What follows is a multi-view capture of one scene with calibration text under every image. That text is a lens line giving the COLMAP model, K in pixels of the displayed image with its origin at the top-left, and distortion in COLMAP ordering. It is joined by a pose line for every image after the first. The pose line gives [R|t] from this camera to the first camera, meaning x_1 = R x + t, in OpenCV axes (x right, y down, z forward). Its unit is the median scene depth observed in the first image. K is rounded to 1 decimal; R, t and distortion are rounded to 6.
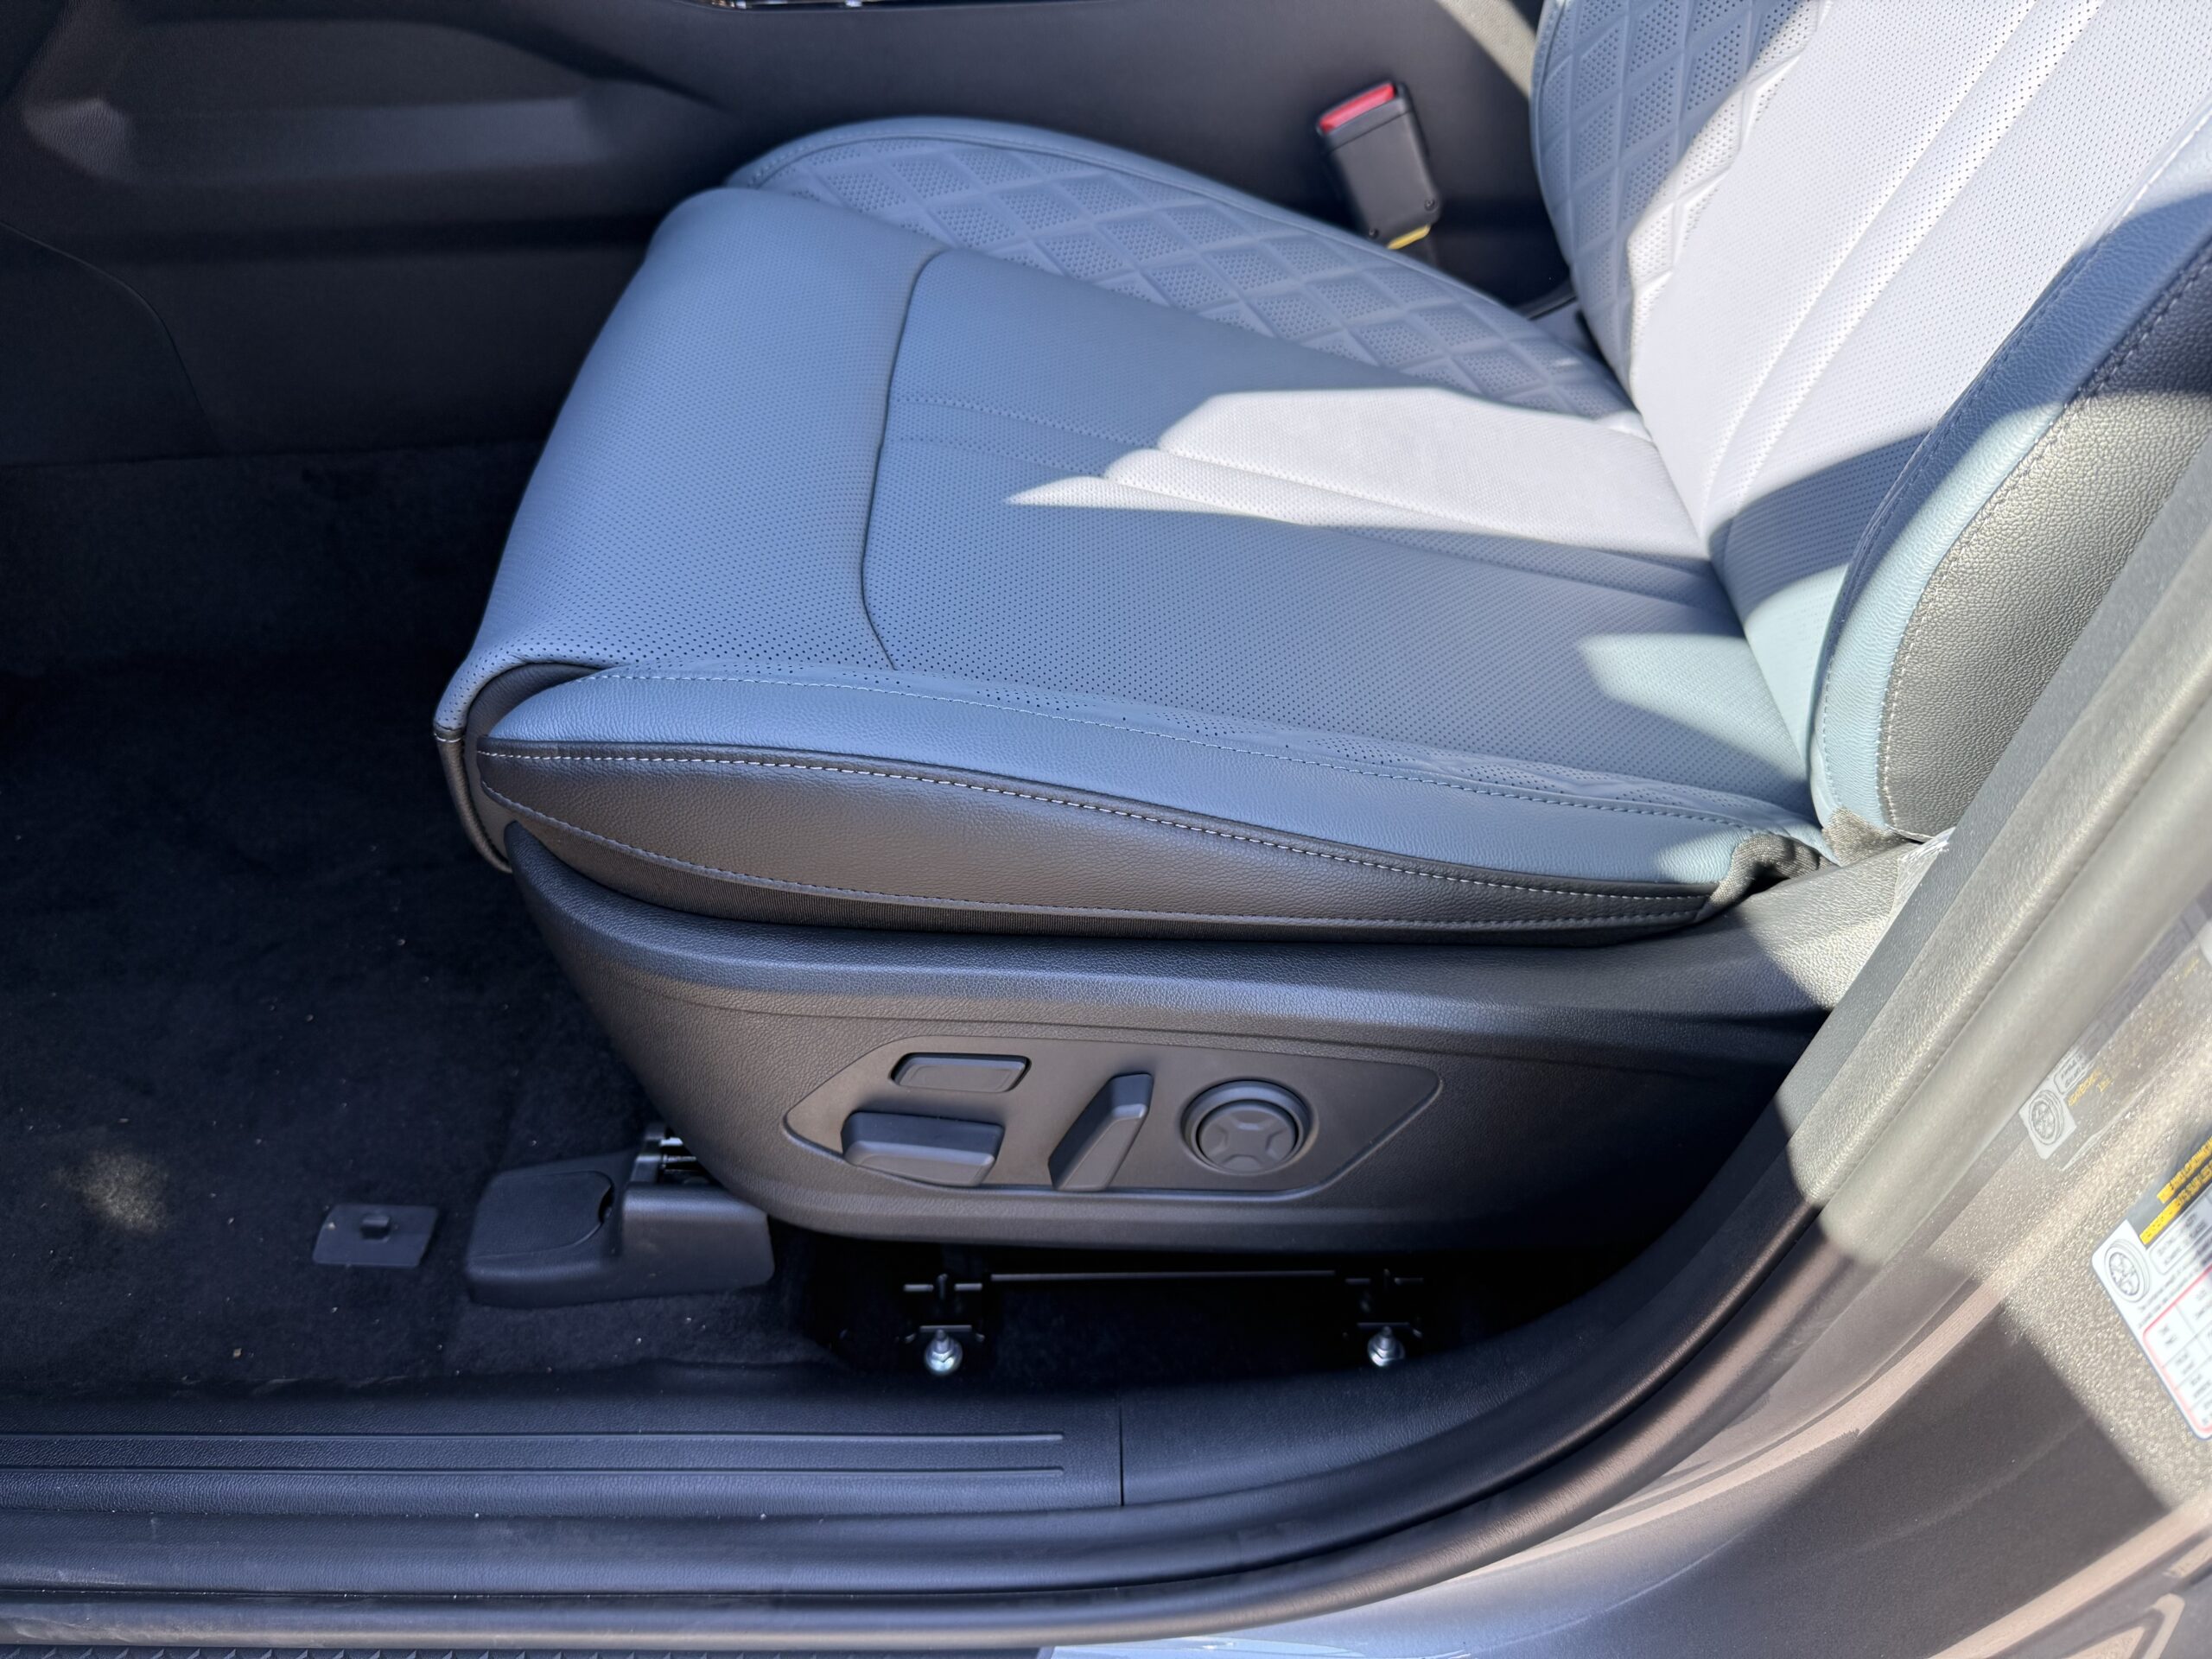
lens RADIAL K [[1532.0, 0, 1106.8], [0, 1532.0, 841.7], [0, 0, 1]] dist [0.014227, -0.013107]
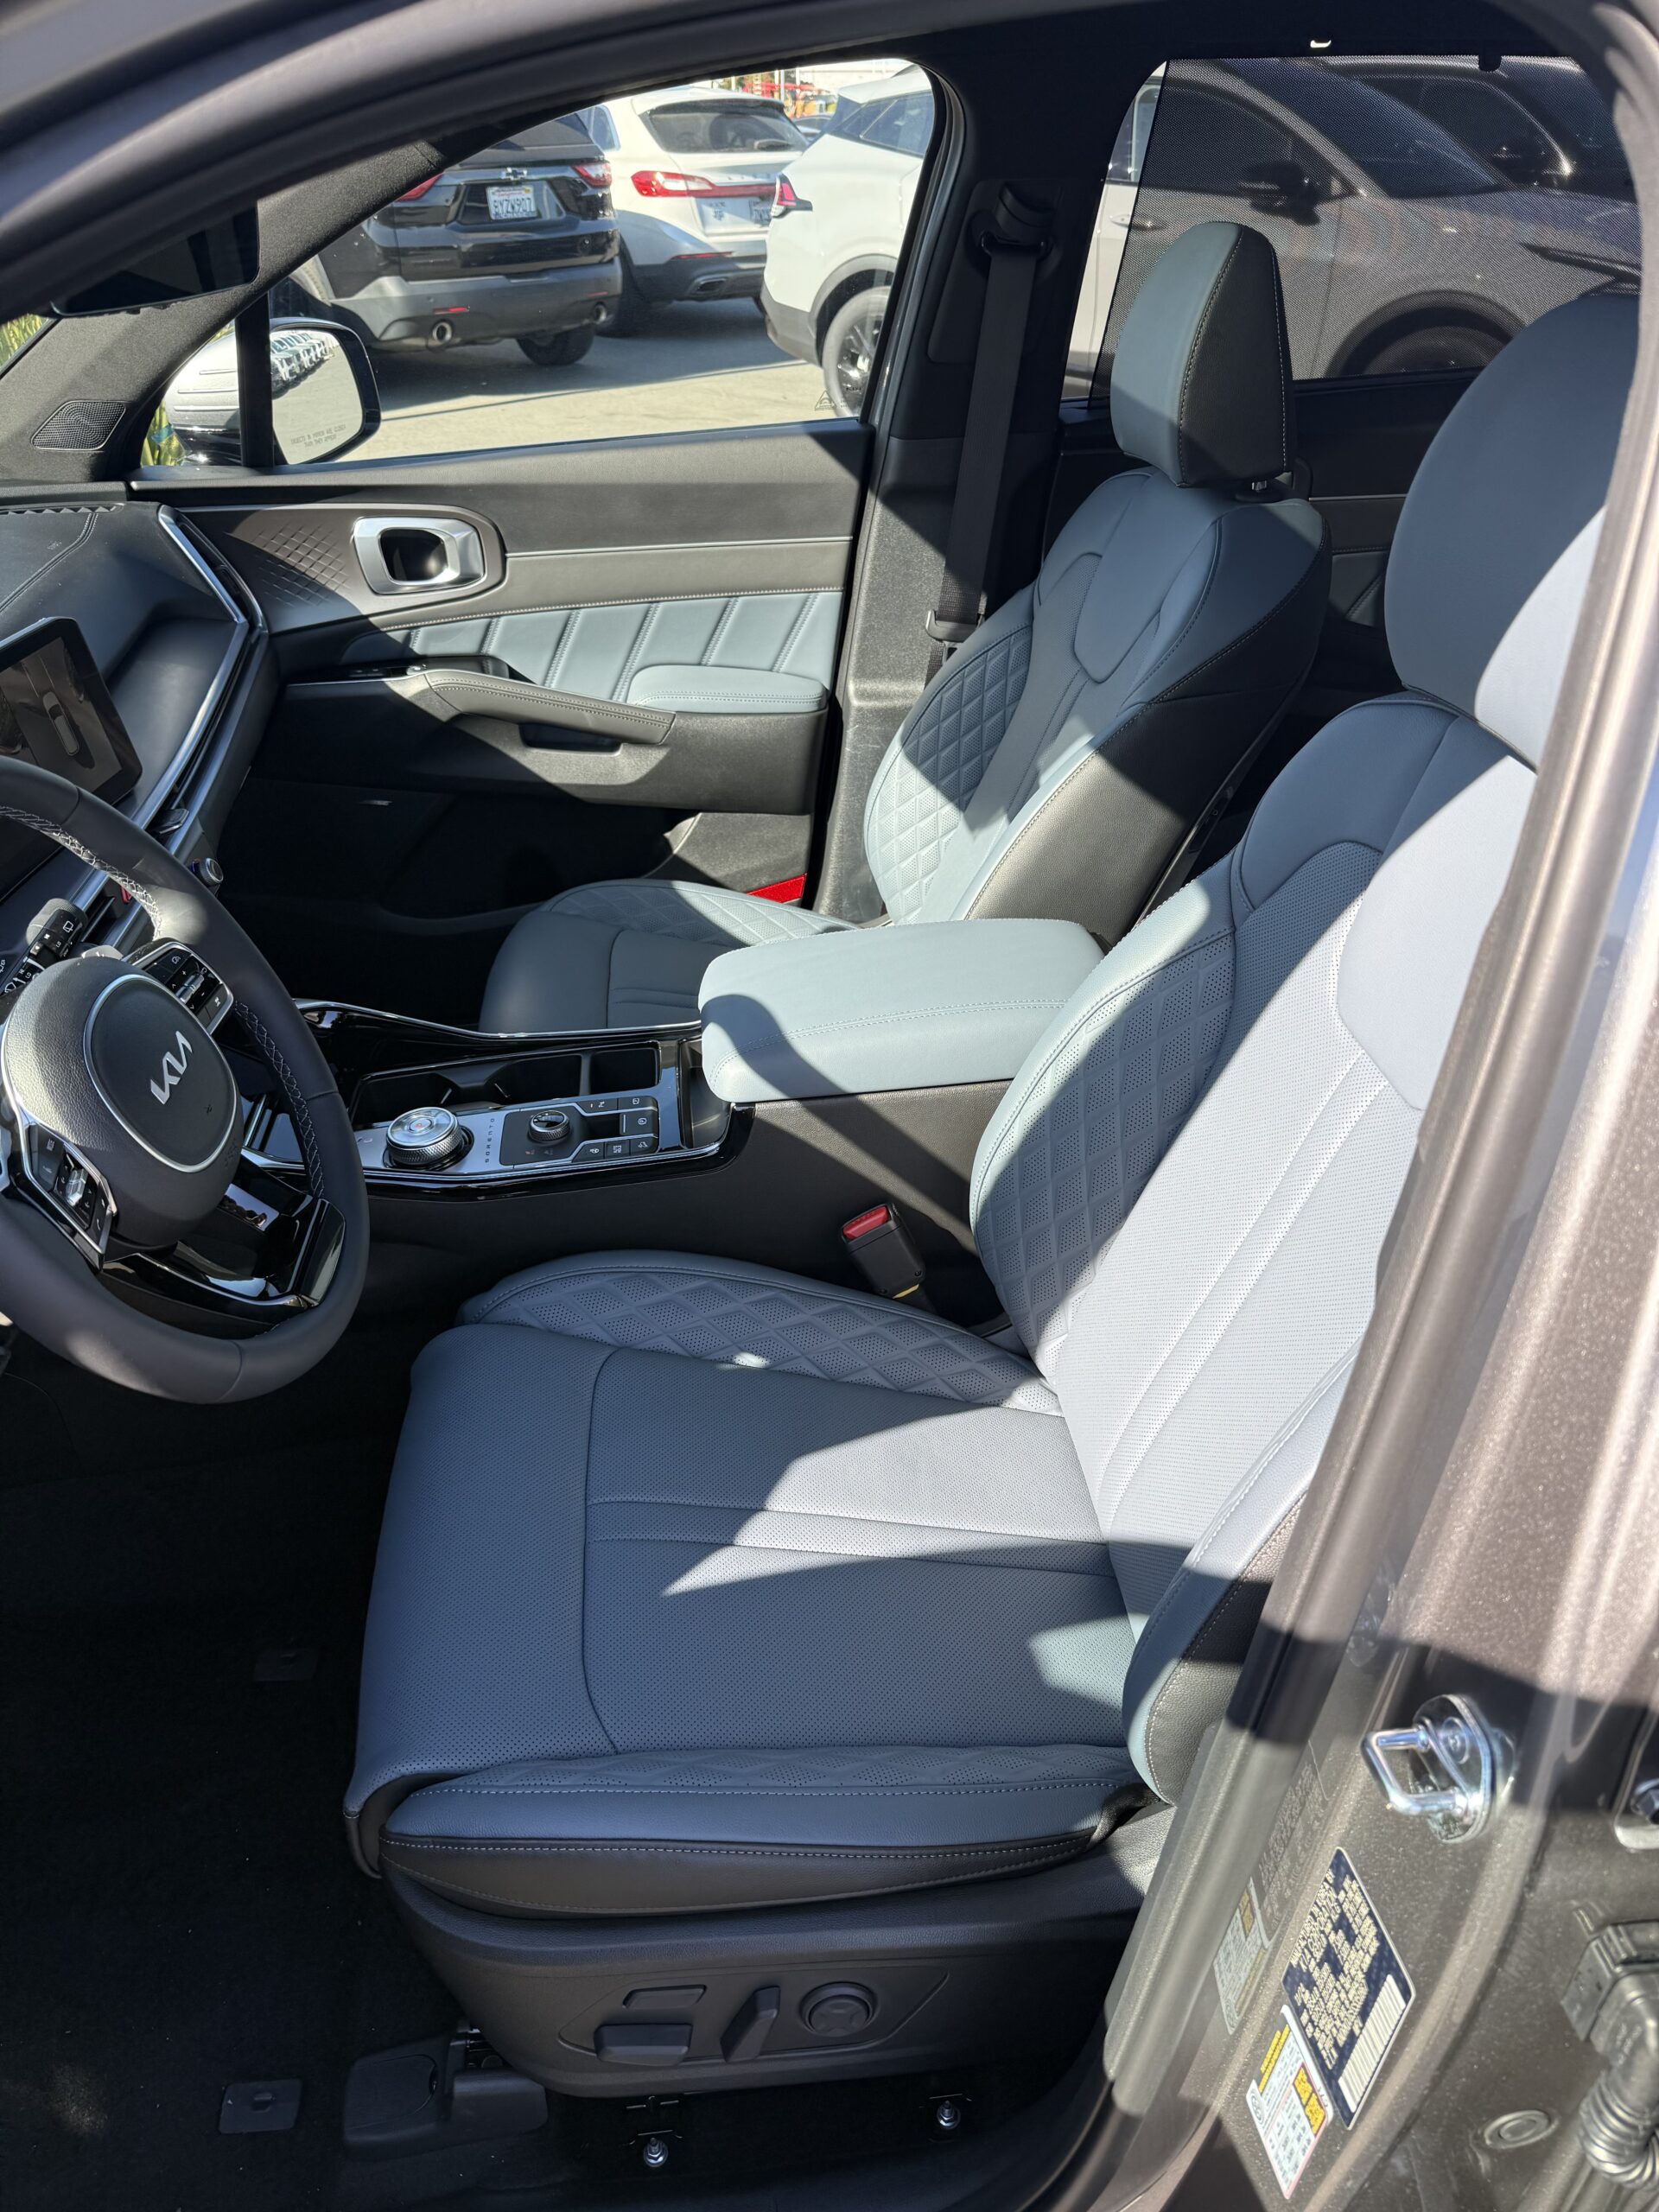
lens RADIAL K [[1532.0, 0, 832.1], [0, 1532.0, 1089.9], [0, 0, 1]] dist [0.014227, -0.013107]
pose [[0.994469, -0.067750, 0.080261, 0.016674], [0.081109, 0.980862, -0.177007, -0.489088], [-0.066732, 0.182537, 0.980932, -0.814026]]
